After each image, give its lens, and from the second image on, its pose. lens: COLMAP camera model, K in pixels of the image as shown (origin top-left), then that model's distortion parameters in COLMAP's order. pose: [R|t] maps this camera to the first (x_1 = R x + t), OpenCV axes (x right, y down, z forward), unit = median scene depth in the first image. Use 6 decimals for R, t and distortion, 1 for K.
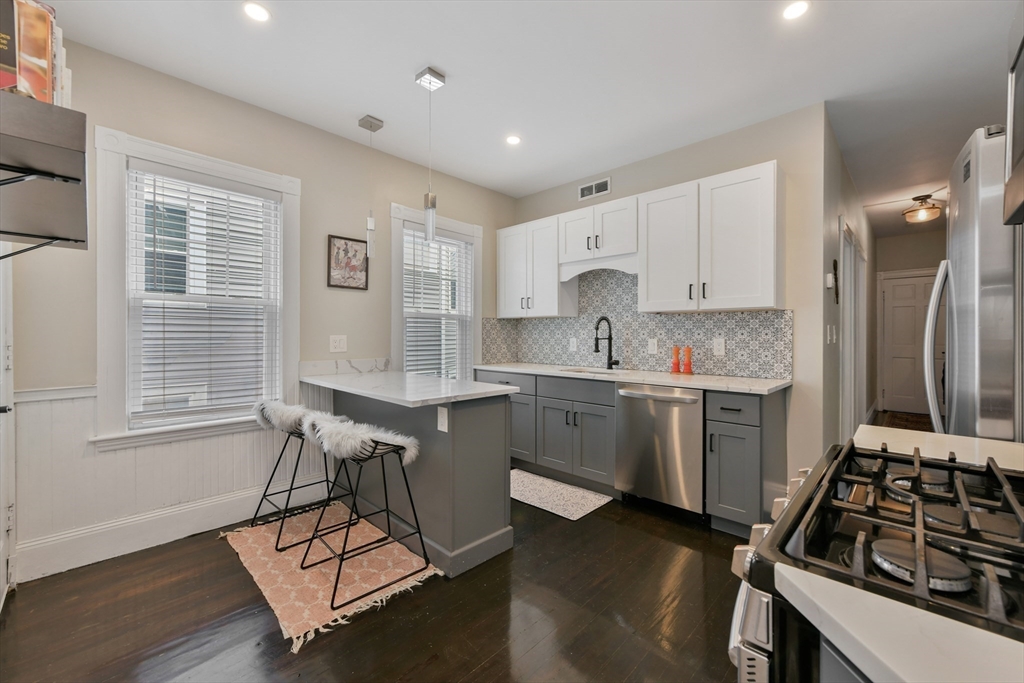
lens RADIAL K [[418.0, 0, 515.6], [0, 418.0, 333.6], [0, 0, 1]] dist [-0.001364, 0.002763]
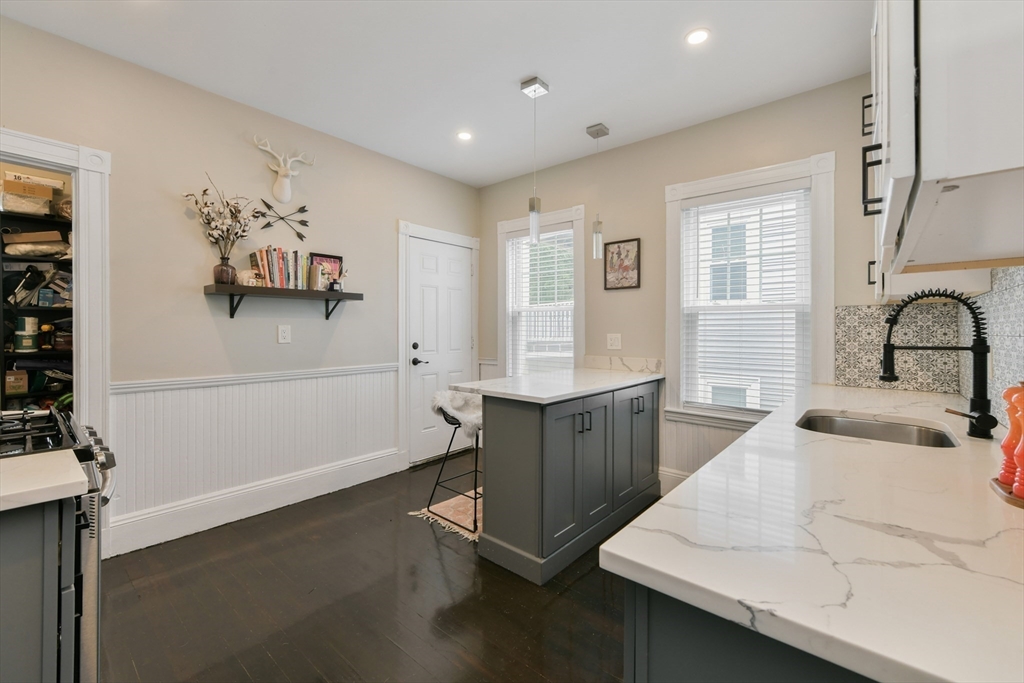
lens RADIAL K [[418.0, 0, 517.4], [0, 418.0, 329.6], [0, 0, 1]] dist [-0.001364, 0.002763]
pose [[0.060435, -0.003653, -0.998165, 0.627980], [-0.003012, 0.999988, -0.003842, -0.001824], [0.998168, 0.003239, 0.060424, 0.679604]]
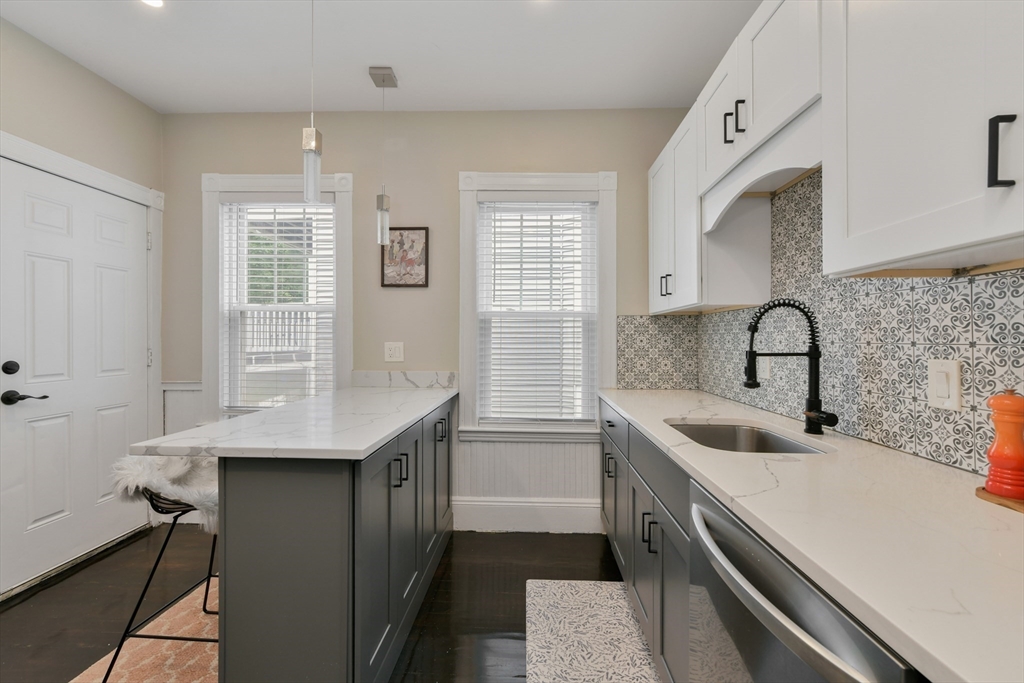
lens RADIAL K [[418.0, 0, 513.0], [0, 418.0, 336.0], [0, 0, 1]] dist [-0.001364, 0.002763]
pose [[0.661040, -0.005103, -0.750334, 0.380214], [-0.000469, 0.999974, -0.007214, -0.002699], [0.750351, 0.005121, 0.661020, 0.608064]]
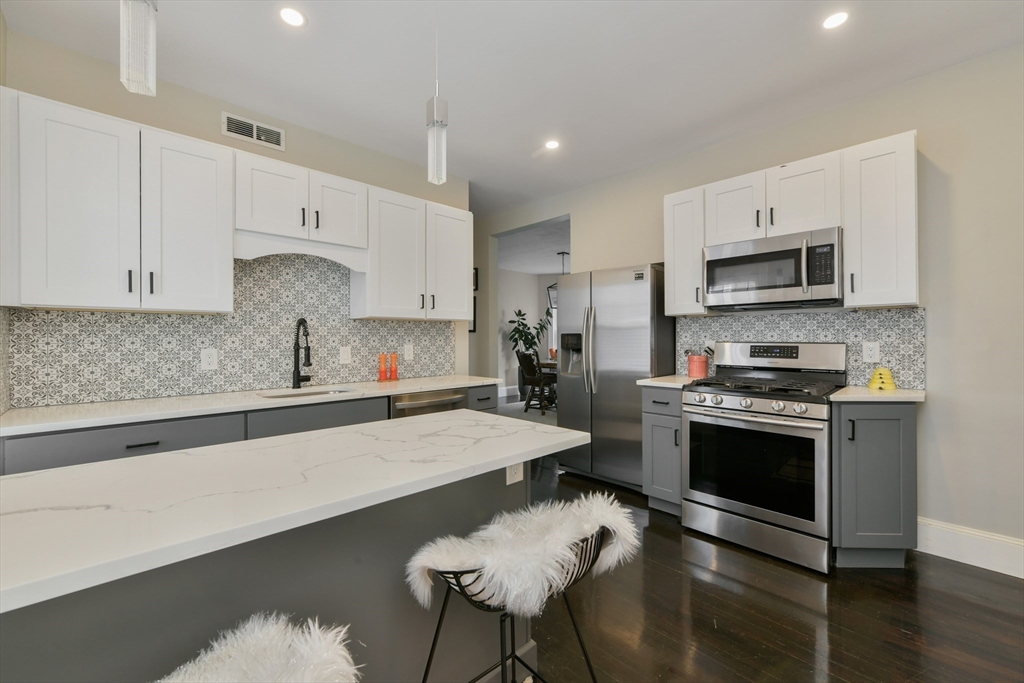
lens RADIAL K [[418.0, 0, 504.2], [0, 418.0, 338.5], [0, 0, 1]] dist [-0.001364, 0.002763]
pose [[0.032864, 0.003279, 0.999454, -0.590861], [0.007003, 0.999969, -0.003510, 0.000692], [-0.999435, 0.007115, 0.032840, 0.689248]]
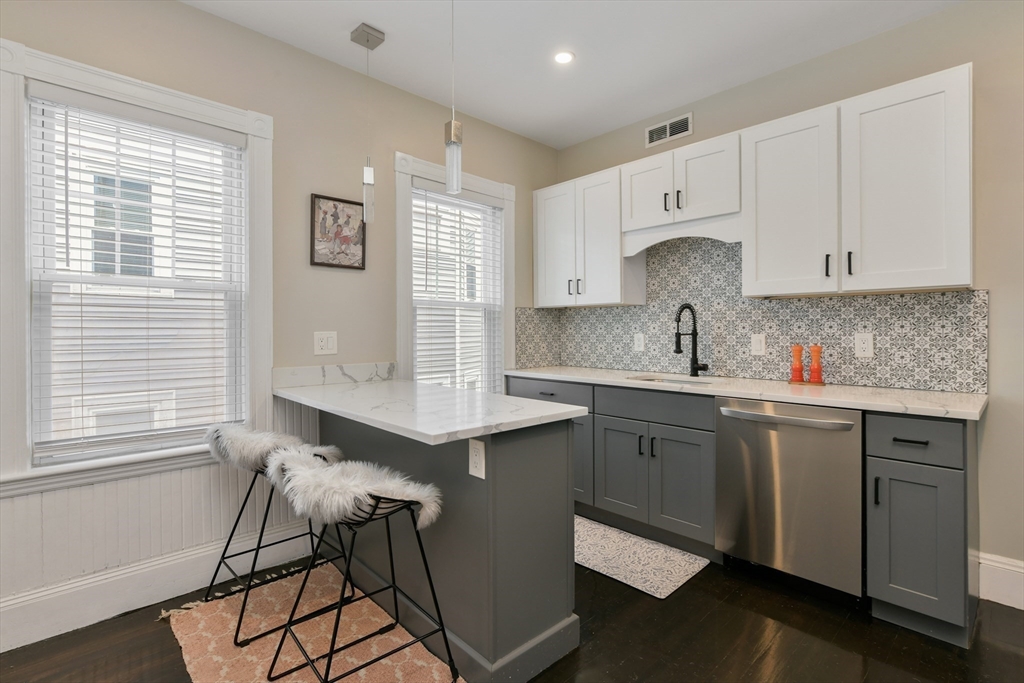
lens RADIAL K [[487.2, 0, 515.2], [0, 487.2, 328.6], [0, 0, 1]] dist [-0.006054, 0.001094]
pose [[0.998956, -0.005709, -0.045329, -0.053266], [0.005724, 0.999984, 0.000201, 0.000475], [0.045327, -0.000461, 0.998972, 0.162347]]
